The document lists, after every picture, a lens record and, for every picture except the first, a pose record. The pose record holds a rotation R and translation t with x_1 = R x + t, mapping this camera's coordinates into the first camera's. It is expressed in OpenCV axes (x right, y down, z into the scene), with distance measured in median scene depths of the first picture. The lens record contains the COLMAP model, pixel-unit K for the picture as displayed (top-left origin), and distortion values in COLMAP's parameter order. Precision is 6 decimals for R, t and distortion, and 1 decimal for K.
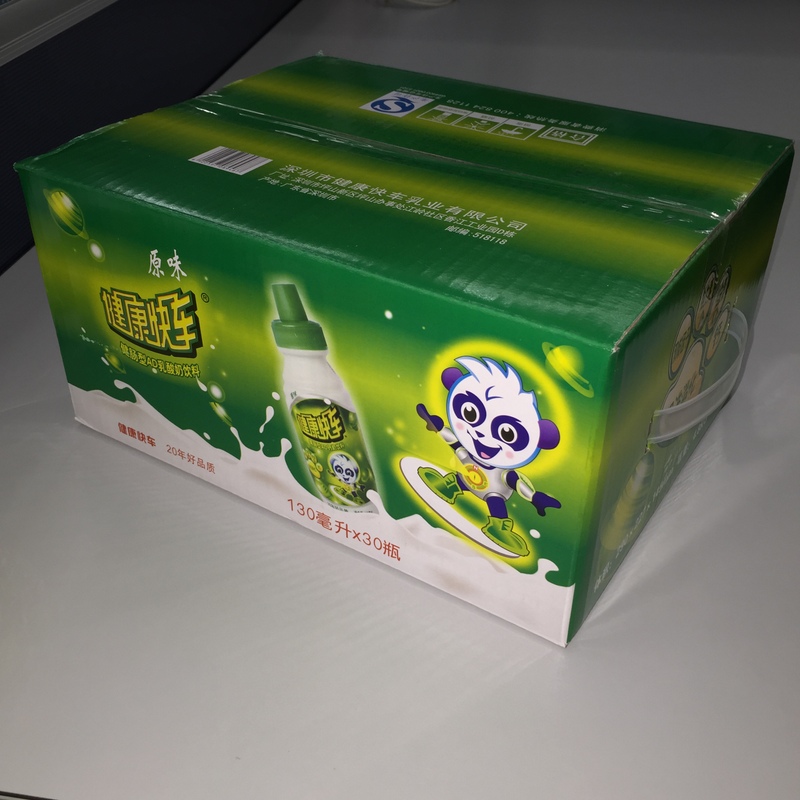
lens RADIAL K [[924.7, 0, 400.0], [0, 924.7, 400.0], [0, 0, 1]] dist [0.057796, -0.007352]
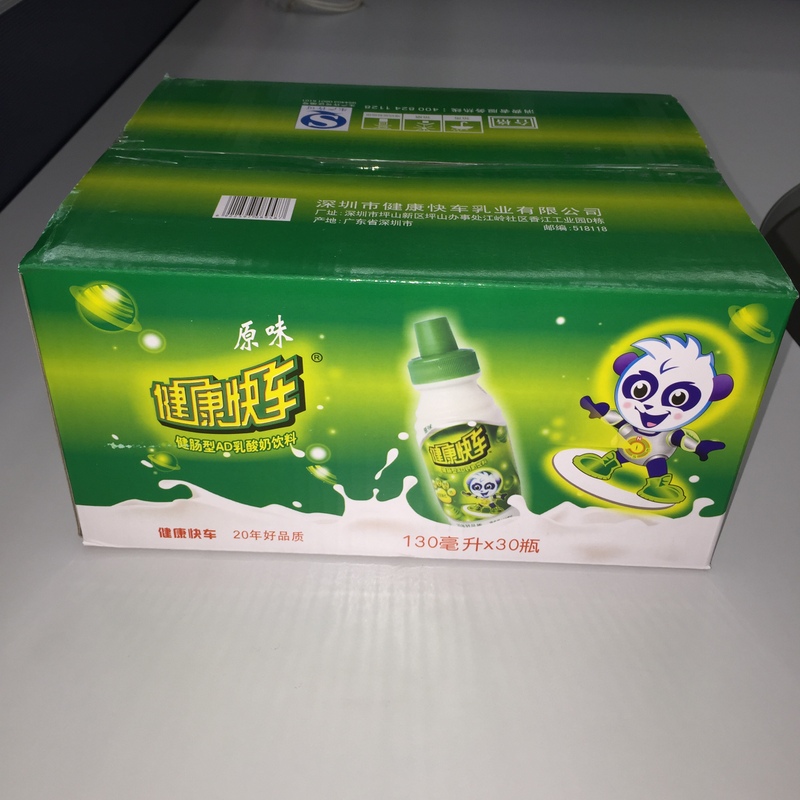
lens RADIAL K [[924.7, 0, 400.0], [0, 924.7, 400.0], [0, 0, 1]] dist [0.057796, -0.007352]
pose [[0.855045, -0.288417, 0.430946, -0.544008], [0.276673, 0.956619, 0.091281, -0.129810], [-0.438578, 0.041181, 0.897749, 0.135530]]
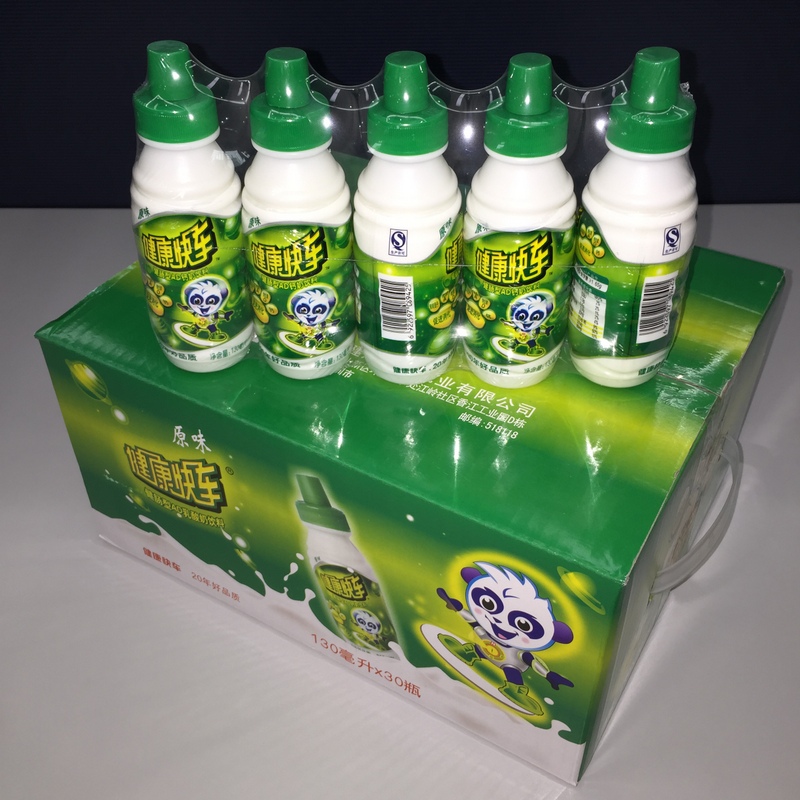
lens RADIAL K [[924.7, 0, 400.0], [0, 924.7, 400.0], [0, 0, 1]] dist [0.057796, -0.007352]
pose [[0.999314, -0.031353, 0.019726, -0.034988], [0.029189, 0.994380, 0.101765, -0.288600], [-0.022806, -0.101120, 0.994613, -0.040504]]
